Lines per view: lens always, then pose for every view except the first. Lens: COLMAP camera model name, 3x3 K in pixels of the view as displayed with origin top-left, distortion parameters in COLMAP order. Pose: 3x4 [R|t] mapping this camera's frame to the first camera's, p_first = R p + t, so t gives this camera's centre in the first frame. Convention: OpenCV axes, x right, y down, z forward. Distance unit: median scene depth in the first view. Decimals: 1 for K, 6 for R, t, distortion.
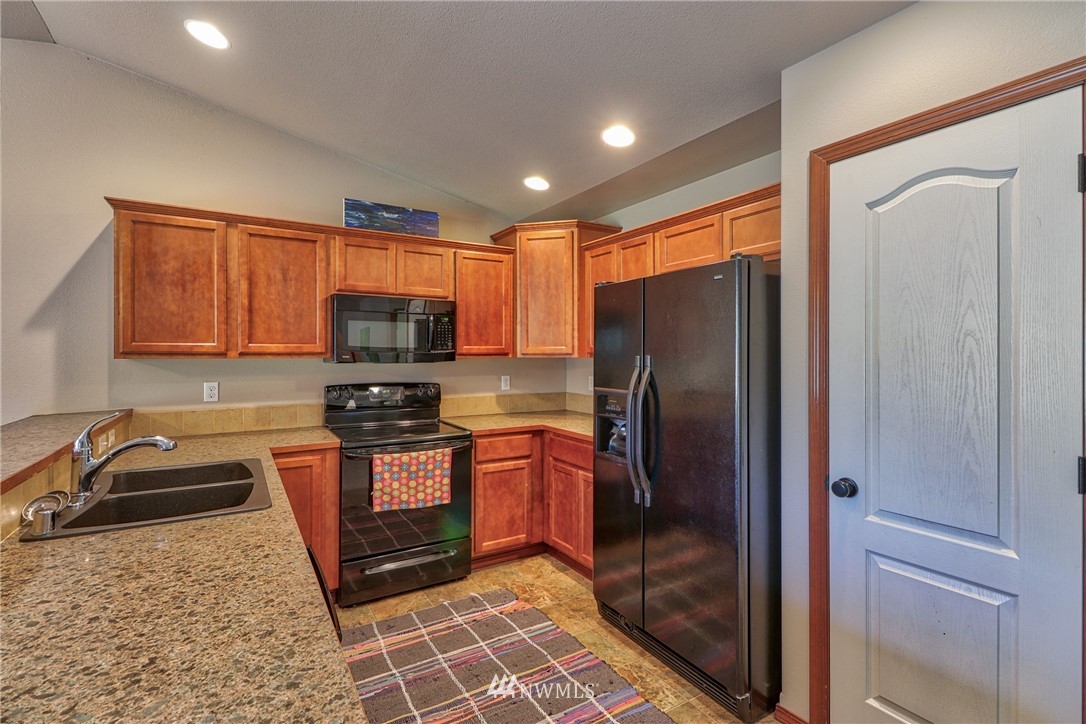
lens RADIAL K [[493.2, 0, 518.0], [0, 493.2, 353.2], [0, 0, 1]] dist [0.018485, -0.007307]
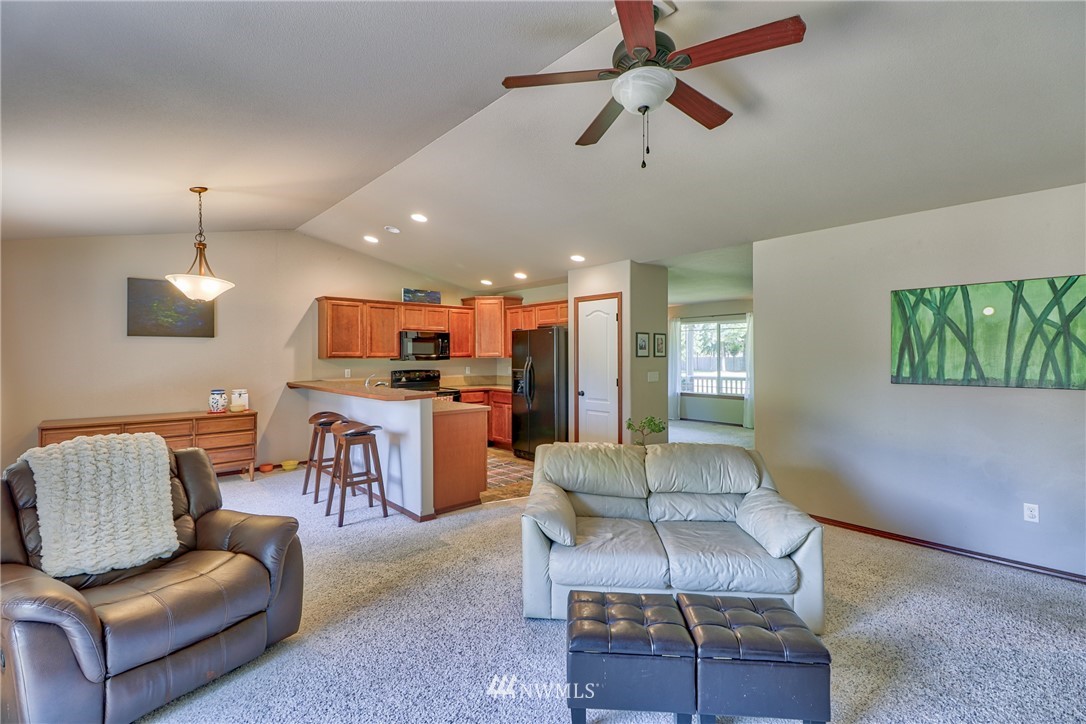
lens RADIAL K [[493.2, 0, 537.3], [0, 493.2, 354.1], [0, 0, 1]] dist [0.018485, -0.007307]
pose [[0.976425, -0.003573, 0.215830, -0.274290], [0.004083, 0.999990, -0.001917, -0.003583], [-0.215821, 0.002753, 0.976429, -1.560243]]
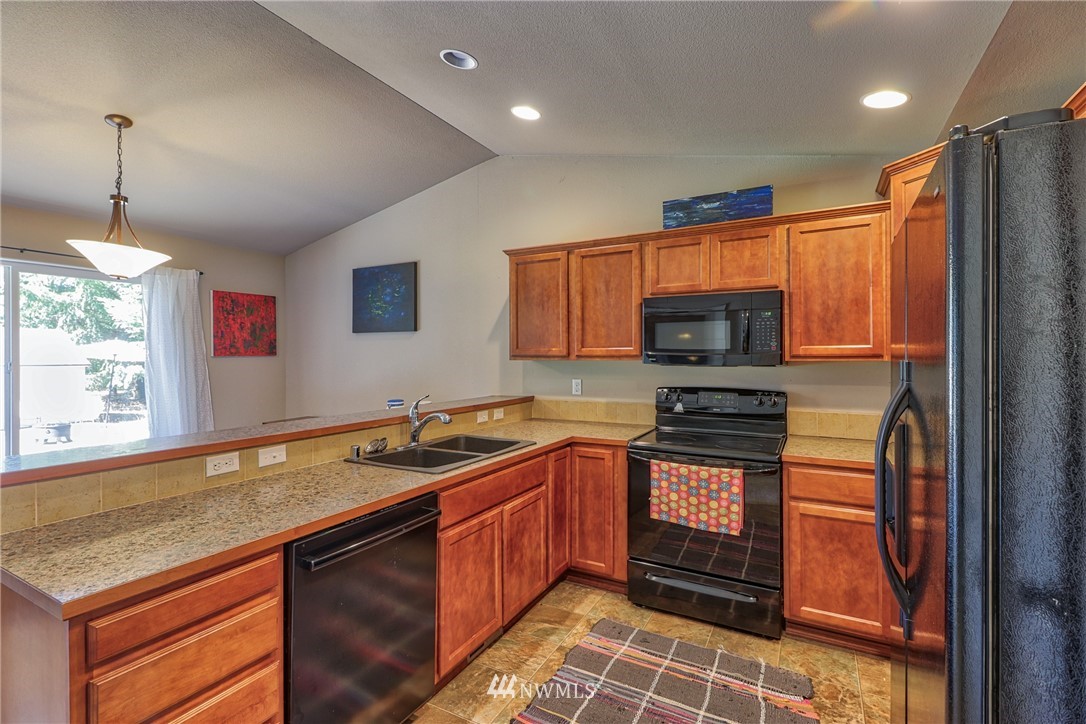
lens RADIAL K [[493.2, 0, 561.8], [0, 493.2, 354.4], [0, 0, 1]] dist [0.018485, -0.007307]
pose [[0.526416, -0.004867, -0.850213, 0.451637], [0.003491, 0.999988, -0.003563, 0.000152], [0.850220, -0.001093, 0.526426, 0.337850]]
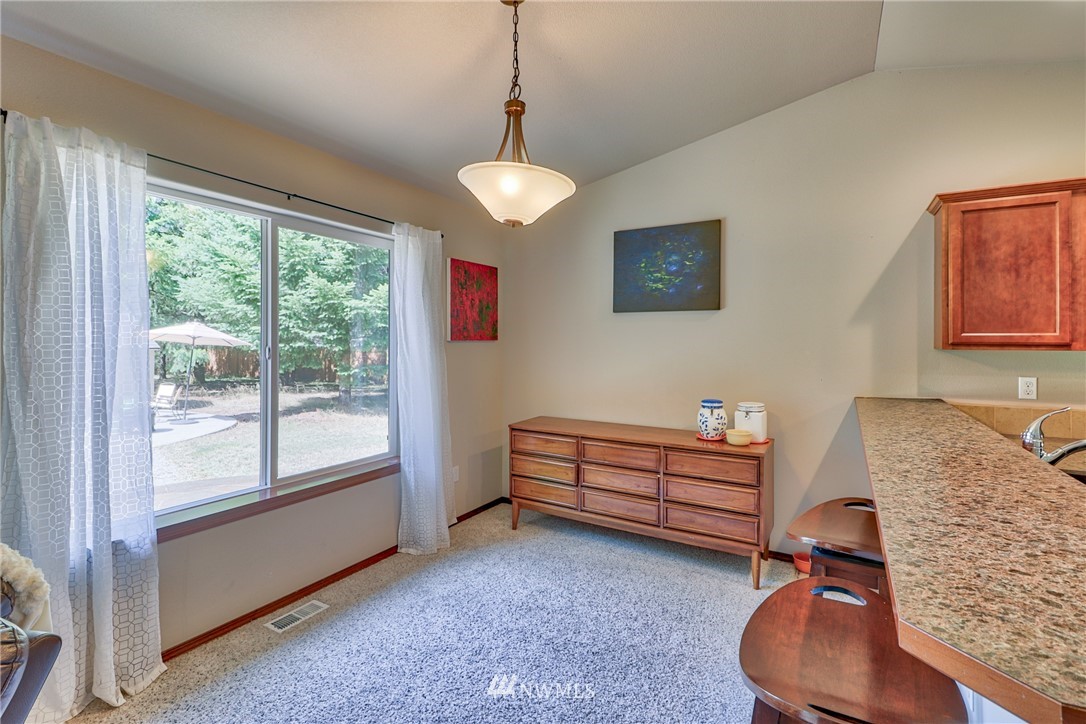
lens RADIAL K [[493.2, 0, 558.5], [0, 493.2, 342.1], [0, 0, 1]] dist [0.018485, -0.007307]
pose [[0.504158, 0.001601, -0.863610, -0.294077], [-0.003138, 0.999995, 0.000022, -0.001327], [0.863606, 0.002699, 0.504160, -0.186935]]
